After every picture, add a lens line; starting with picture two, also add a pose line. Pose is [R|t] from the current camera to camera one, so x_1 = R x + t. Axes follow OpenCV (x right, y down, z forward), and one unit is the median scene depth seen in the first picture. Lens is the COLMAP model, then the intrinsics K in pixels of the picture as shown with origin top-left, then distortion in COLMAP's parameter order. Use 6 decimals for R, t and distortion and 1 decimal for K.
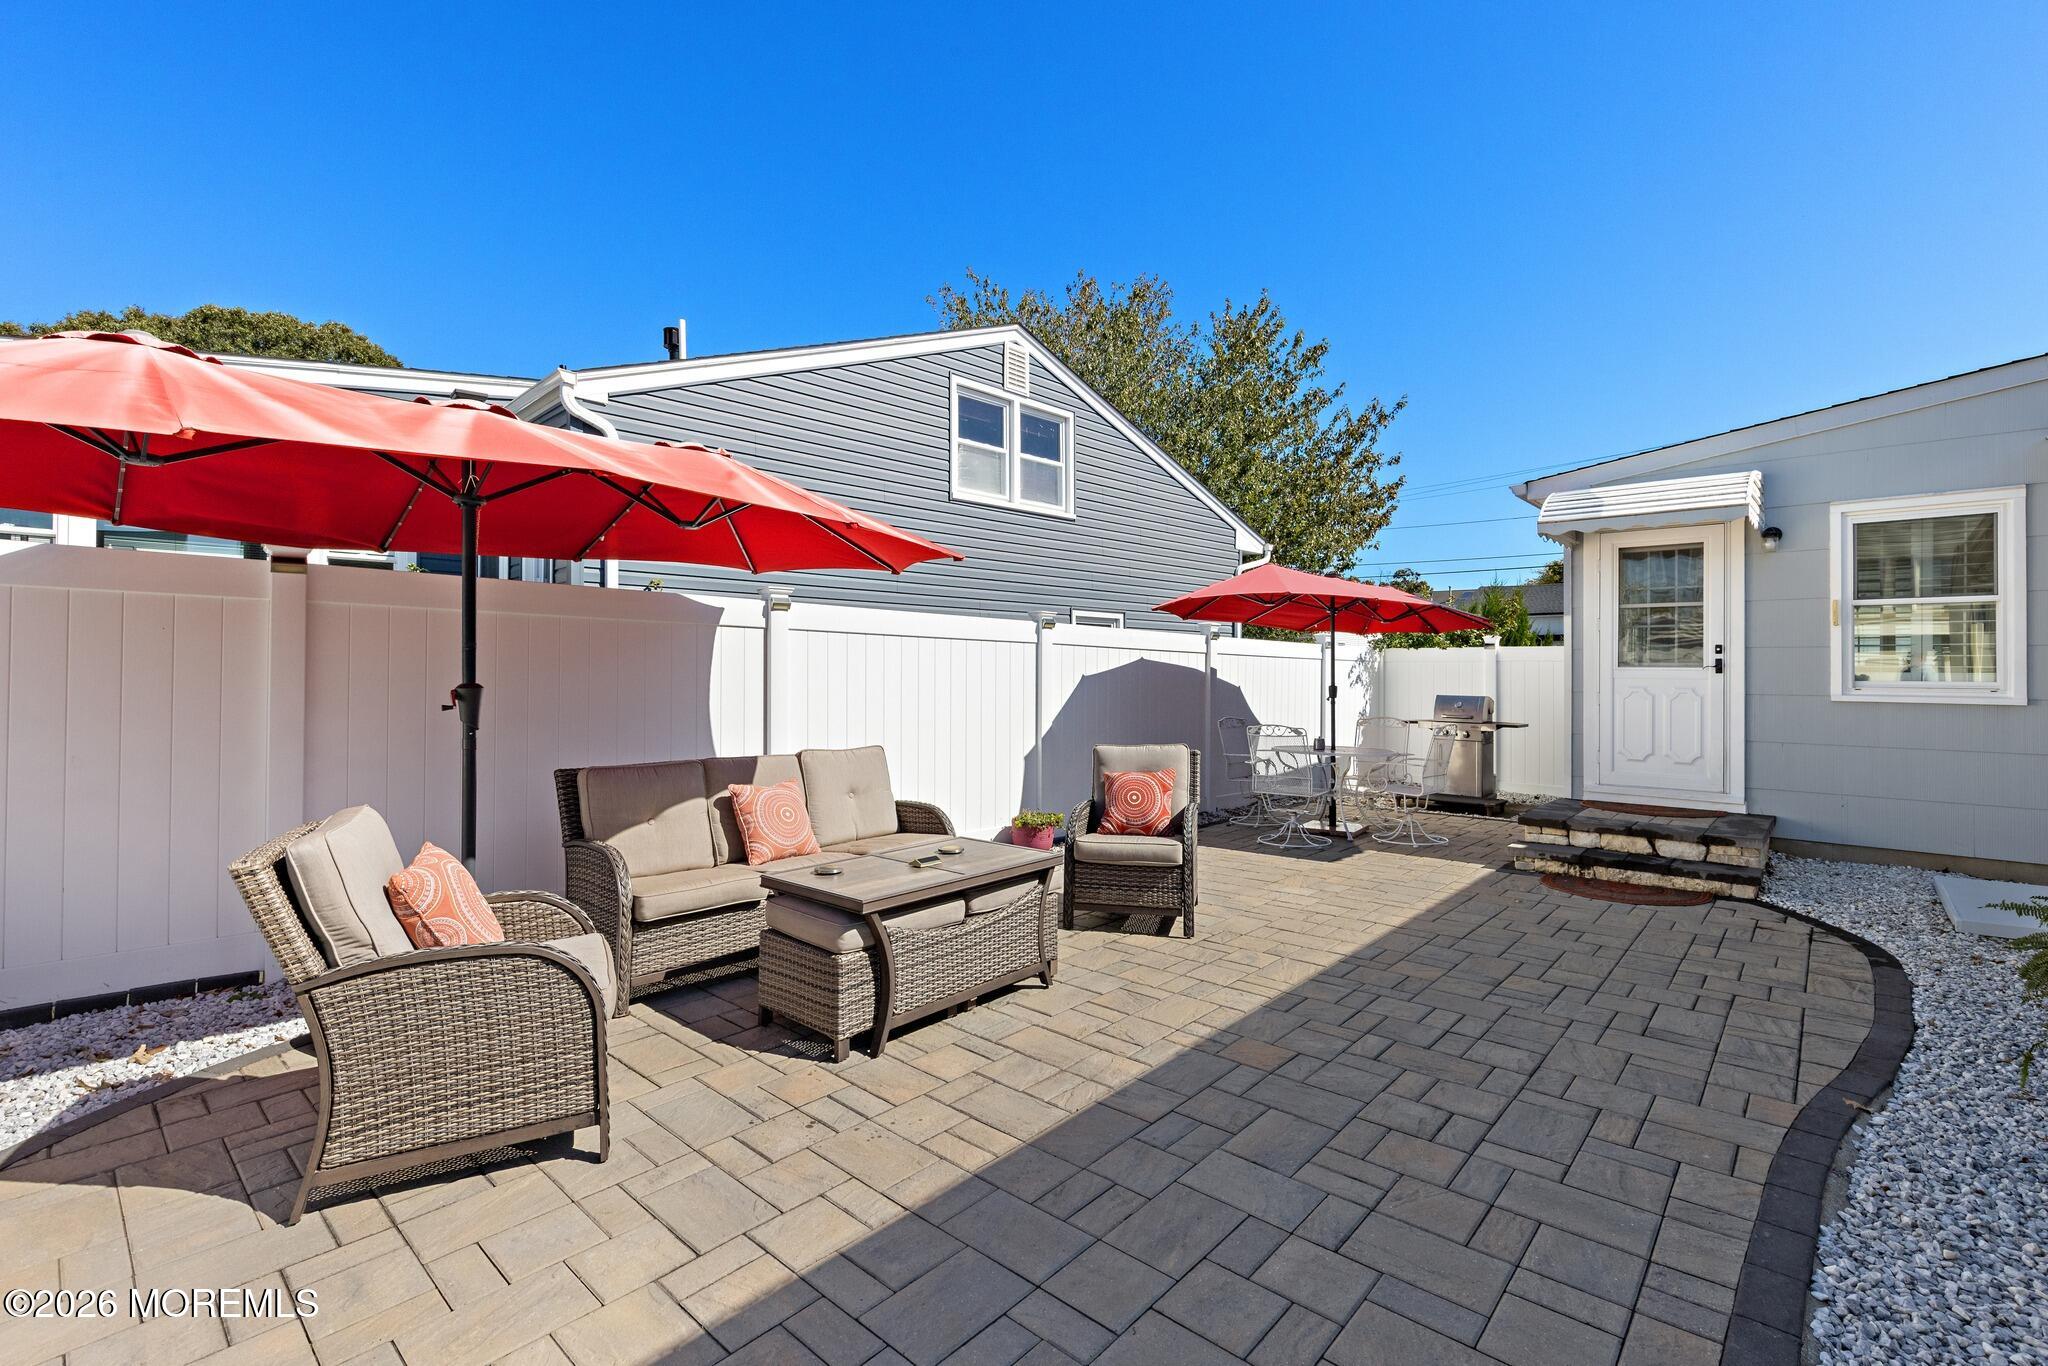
lens RADIAL K [[891.7, 0, 1026.8], [0, 891.7, 664.8], [0, 0, 1]] dist [-0.000236, 0.000556]
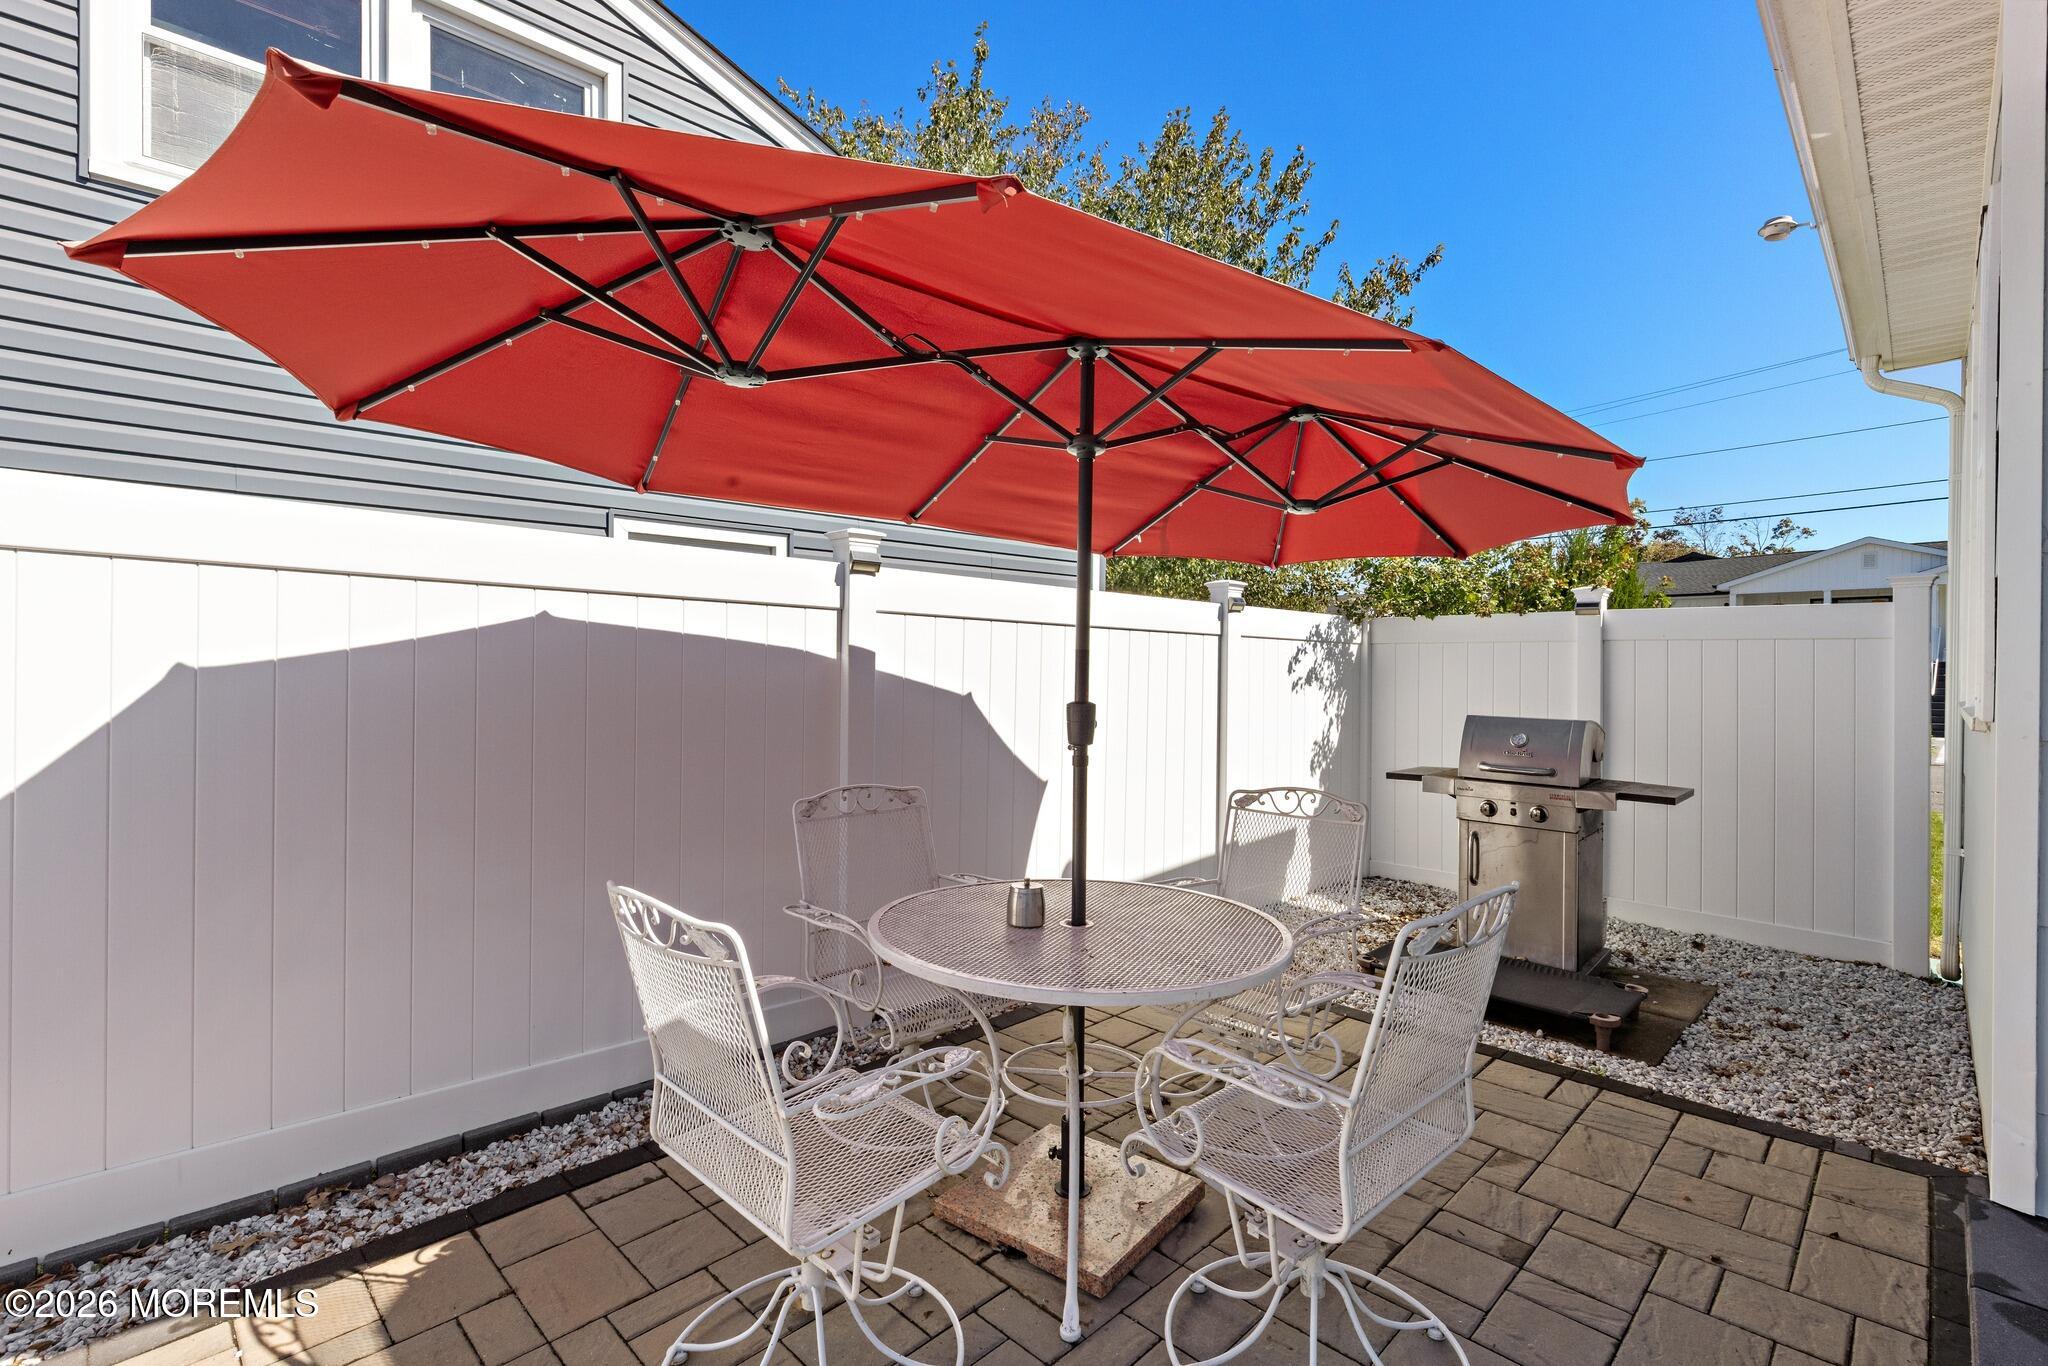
lens RADIAL K [[891.7, 0, 1013.3], [0, 891.7, 664.7], [0, 0, 1]] dist [-0.000236, 0.000556]
pose [[0.998511, 0.005170, -0.054312, 0.293378], [-0.004578, 0.999929, 0.011028, 0.006012], [0.054365, -0.010762, 0.998463, 0.620428]]
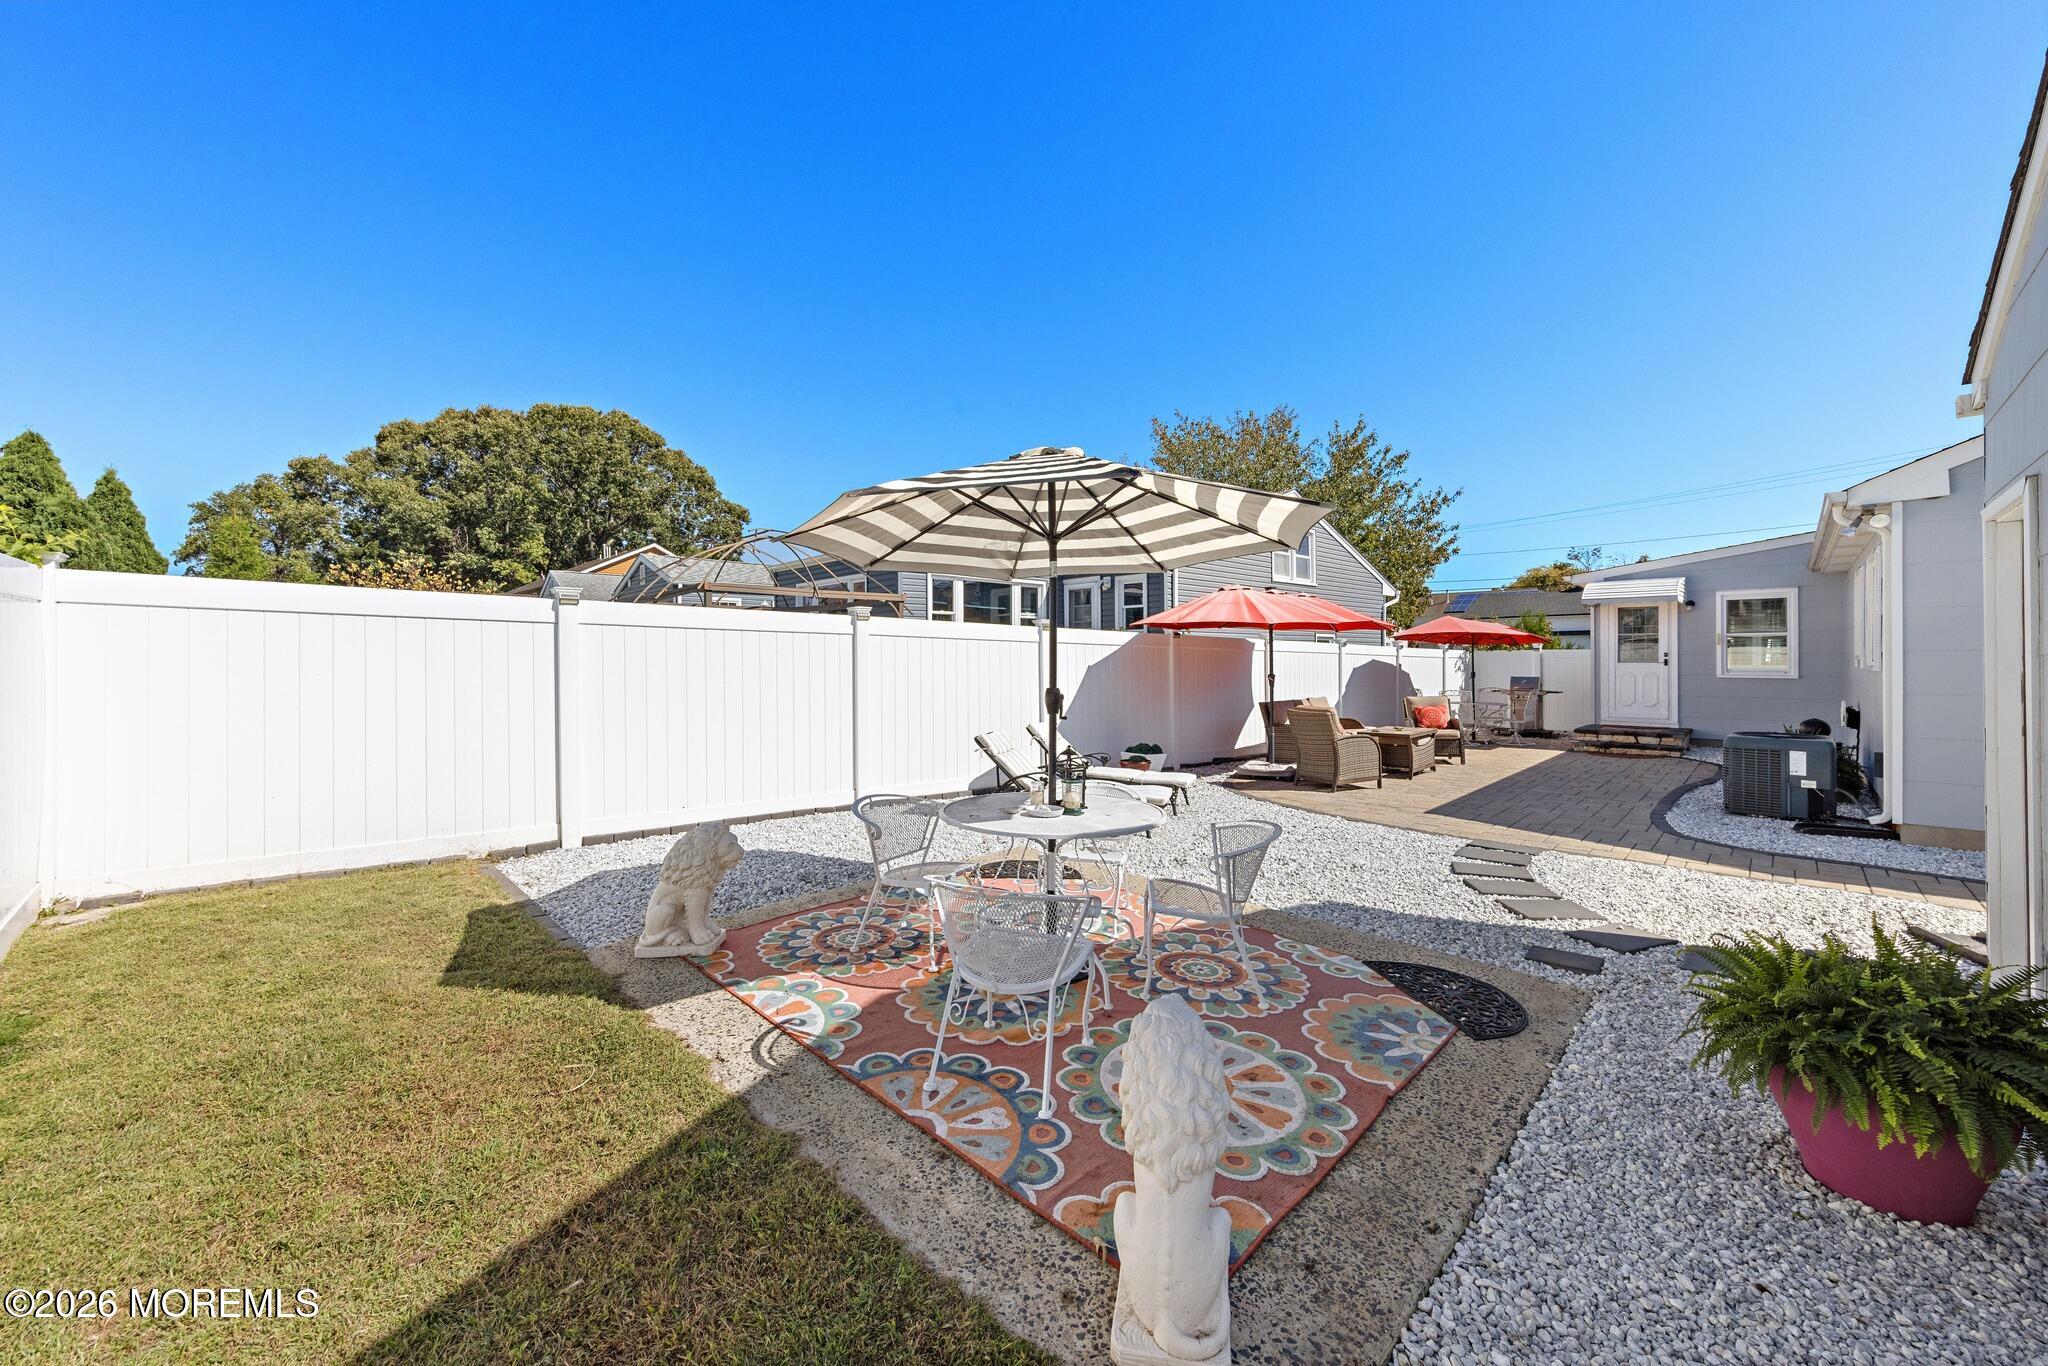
lens RADIAL K [[770.0, 0, 1015.9], [0, 770.0, 658.5], [0, 0, 1]] dist [0.002227, -0.000062]
pose [[0.998885, -0.007550, -0.046596, -0.559514], [0.007797, 0.999957, 0.005120, -0.022756], [0.046555, -0.005477, 0.998901, -0.740192]]
